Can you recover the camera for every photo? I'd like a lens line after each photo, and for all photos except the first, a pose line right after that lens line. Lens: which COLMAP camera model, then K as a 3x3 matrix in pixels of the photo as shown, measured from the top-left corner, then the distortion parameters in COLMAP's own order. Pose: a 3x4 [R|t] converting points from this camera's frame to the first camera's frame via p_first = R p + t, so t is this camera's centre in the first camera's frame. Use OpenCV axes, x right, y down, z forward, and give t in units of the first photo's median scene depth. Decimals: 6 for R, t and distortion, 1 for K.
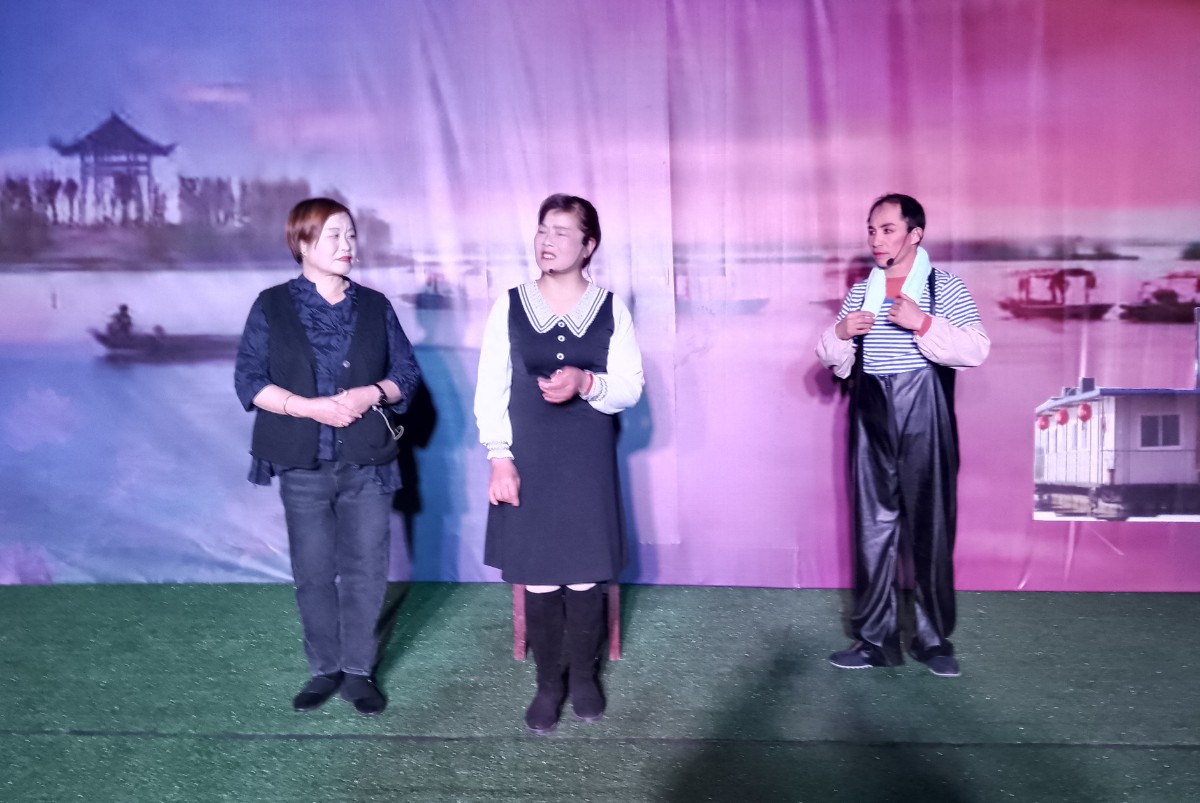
lens RADIAL K [[1169.9, 0, 560.8], [0, 1169.9, 380.1], [0, 0, 1]] dist [0.065006, -0.236355]
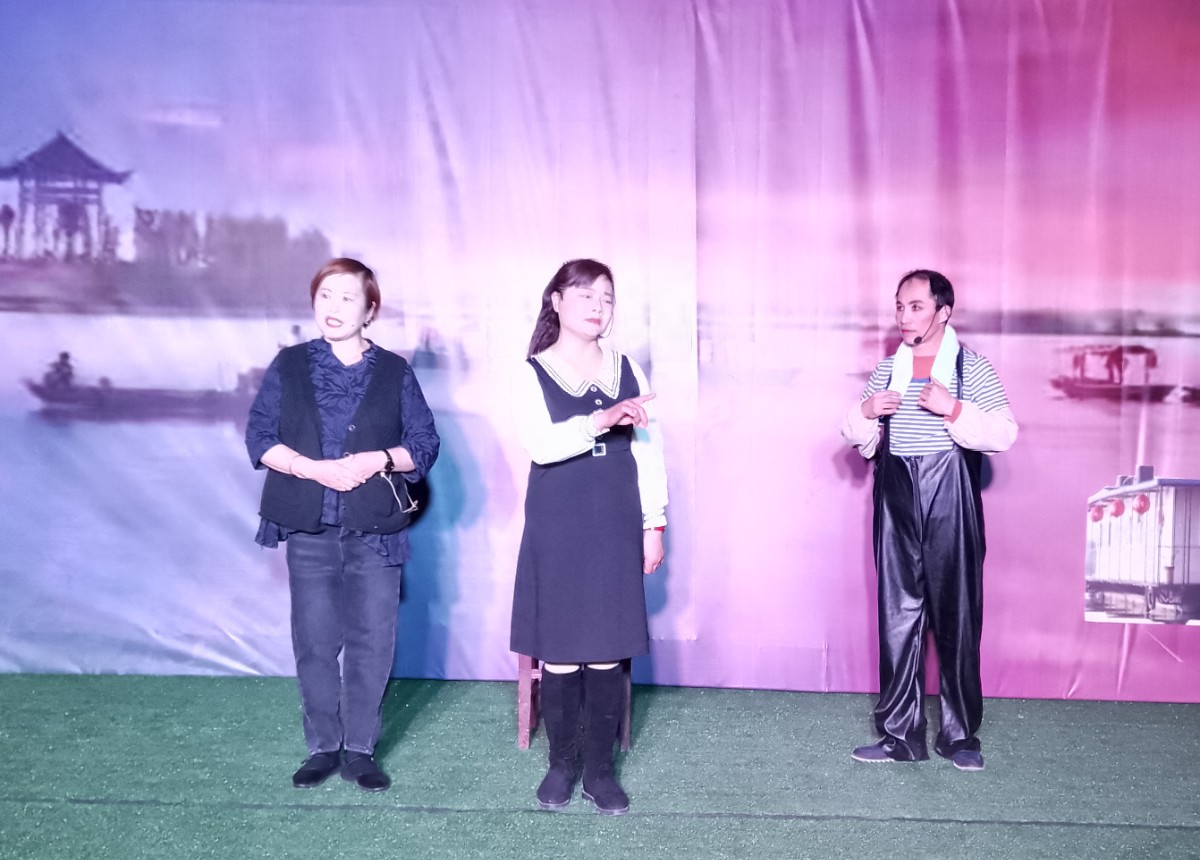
lens RADIAL K [[1385.6, 0, 643.6], [0, 1385.6, 434.8], [0, 0, 1]] dist [0.009392, -0.008131]
pose [[0.997753, 0.027806, 0.060949, -0.013838], [-0.026916, 0.999519, -0.015388, 0.002468], [-0.061348, 0.013713, 0.998022, -0.112507]]
